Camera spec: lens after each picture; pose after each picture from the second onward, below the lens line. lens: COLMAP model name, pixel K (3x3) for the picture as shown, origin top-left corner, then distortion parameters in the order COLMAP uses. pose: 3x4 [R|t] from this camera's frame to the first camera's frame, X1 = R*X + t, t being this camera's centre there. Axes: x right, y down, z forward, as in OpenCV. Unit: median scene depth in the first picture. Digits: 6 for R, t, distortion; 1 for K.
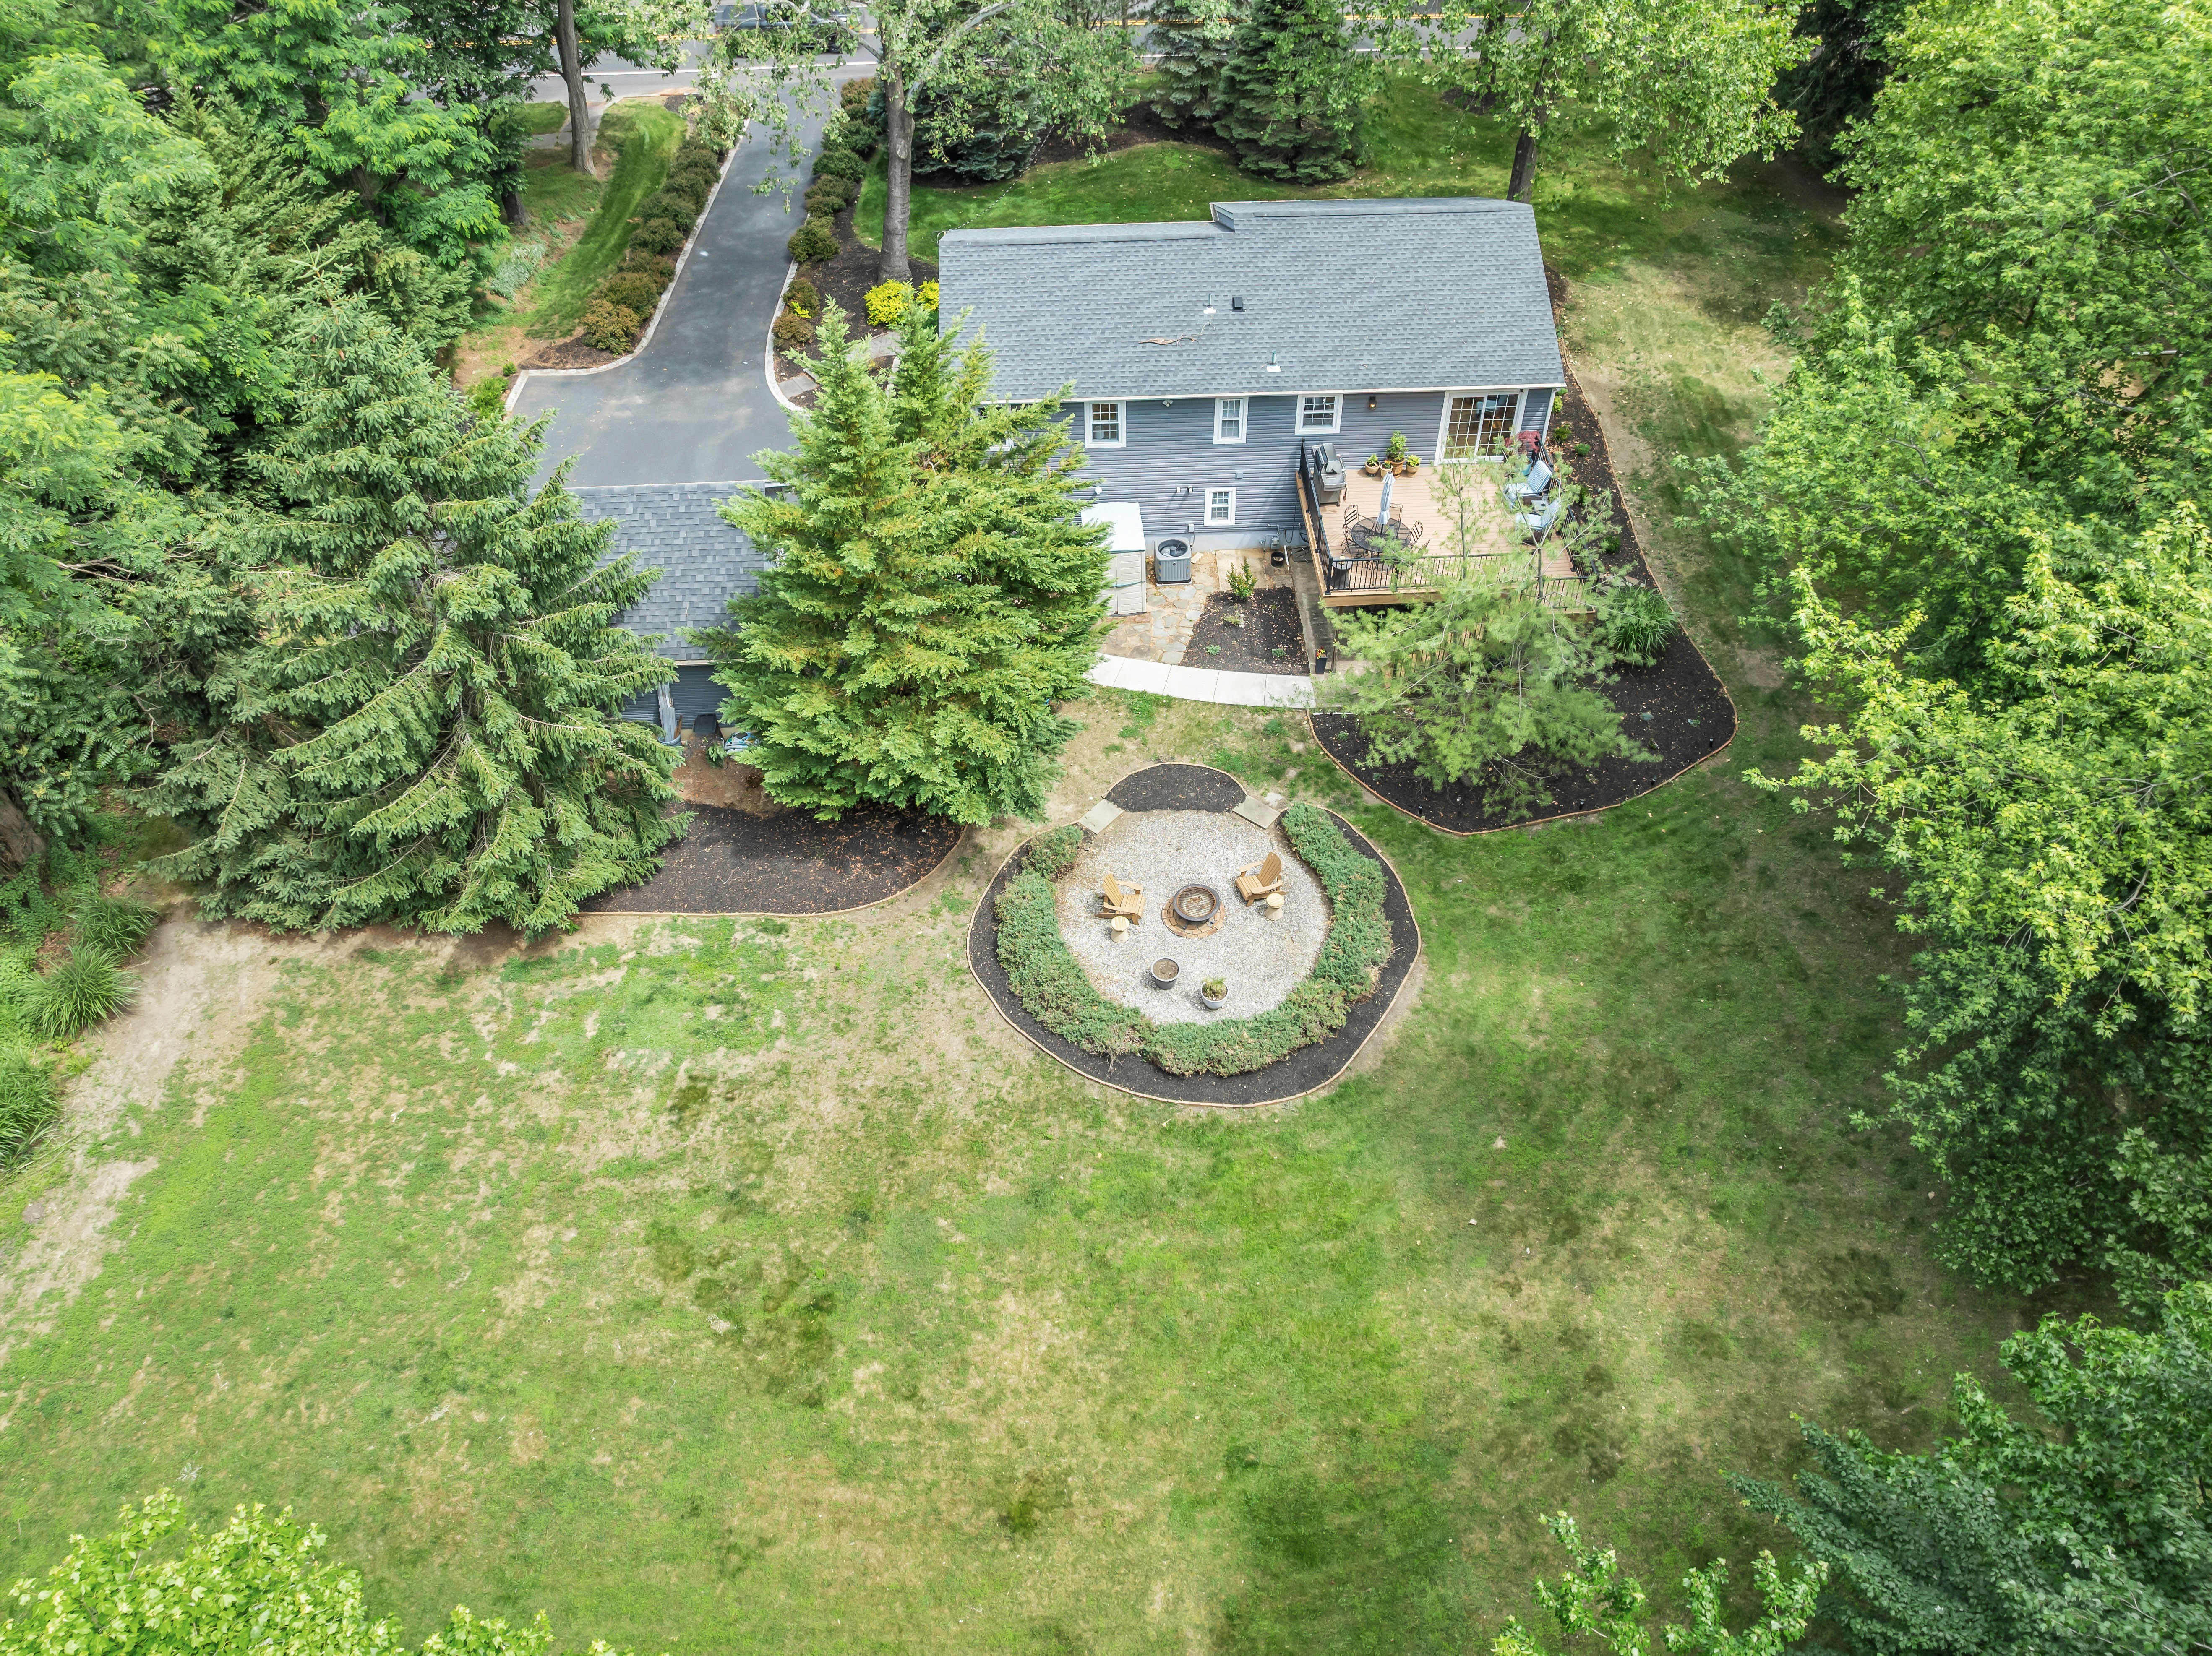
lens RADIAL K [[1538.2, 0, 1097.5], [0, 1538.2, 834.1], [0, 0, 1]] dist [-0.035605, 0.001658]
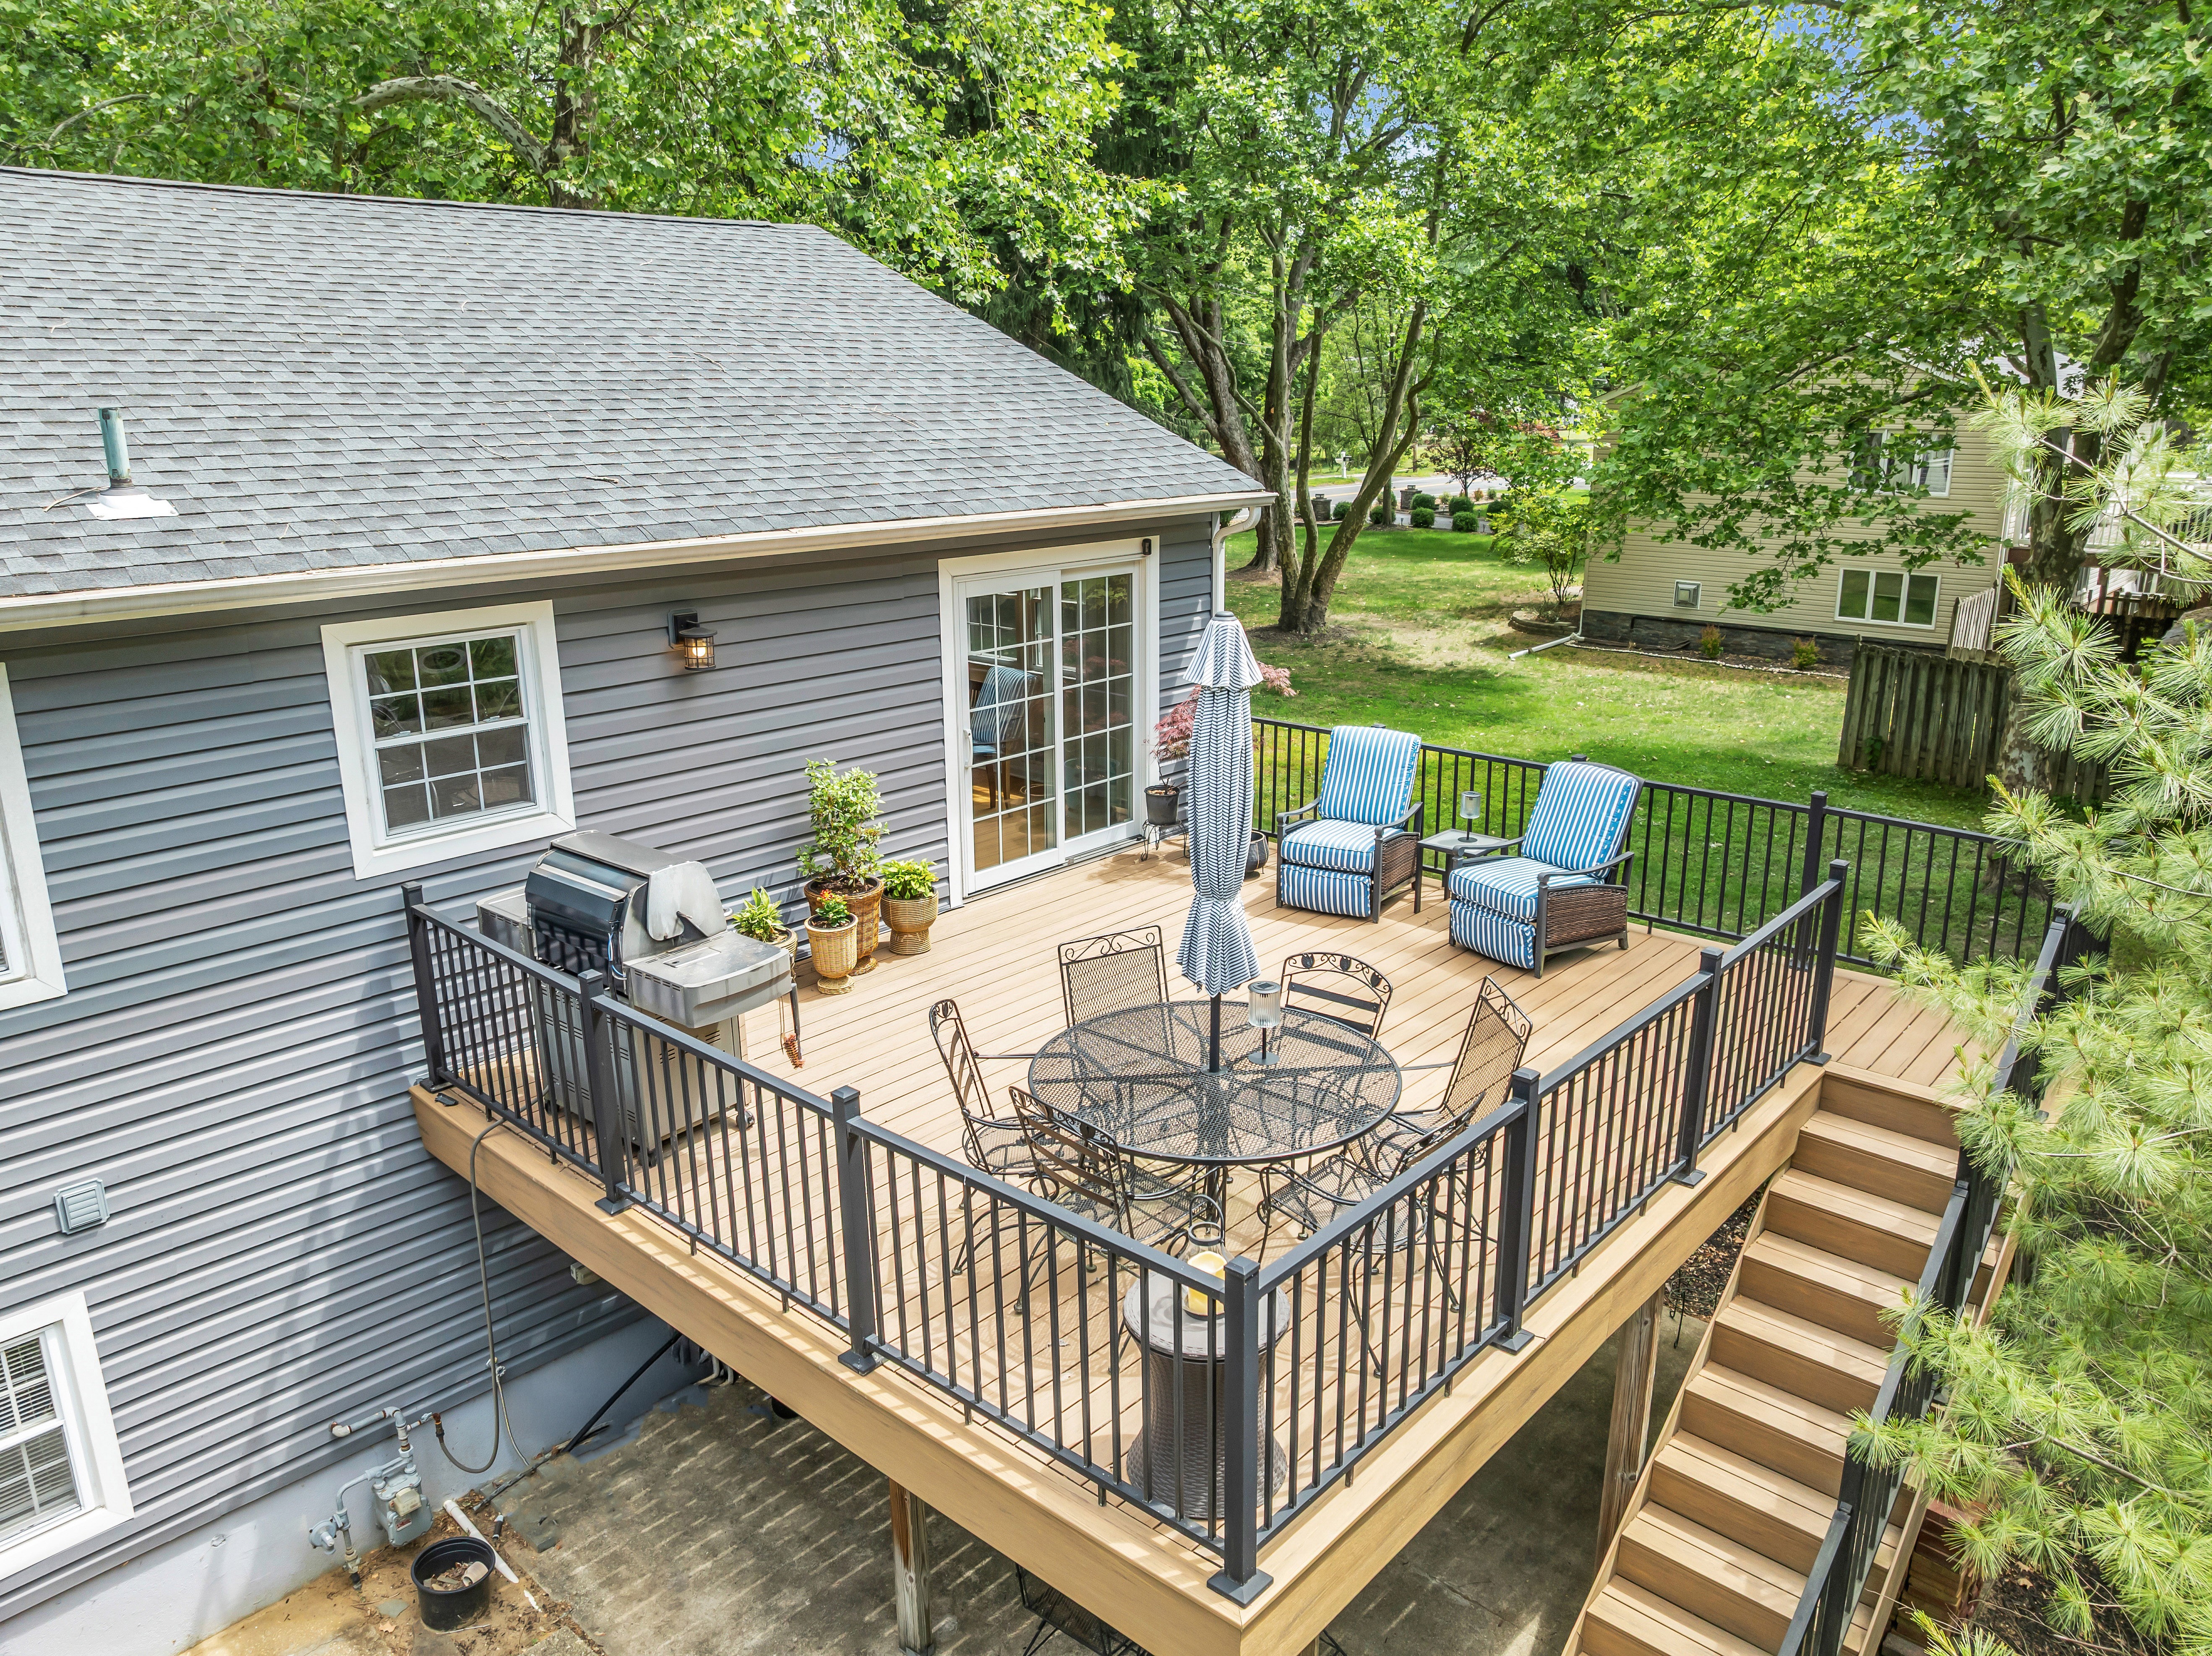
lens RADIAL K [[1538.2, 0, 1110.0], [0, 1538.2, 823.9], [0, 0, 1]] dist [-0.035605, 0.001658]
pose [[0.701922, -0.186590, 0.687379, 0.068115], [0.517554, 0.796639, -0.312255, -0.163136], [-0.489329, 0.574935, 0.655749, 0.836101]]
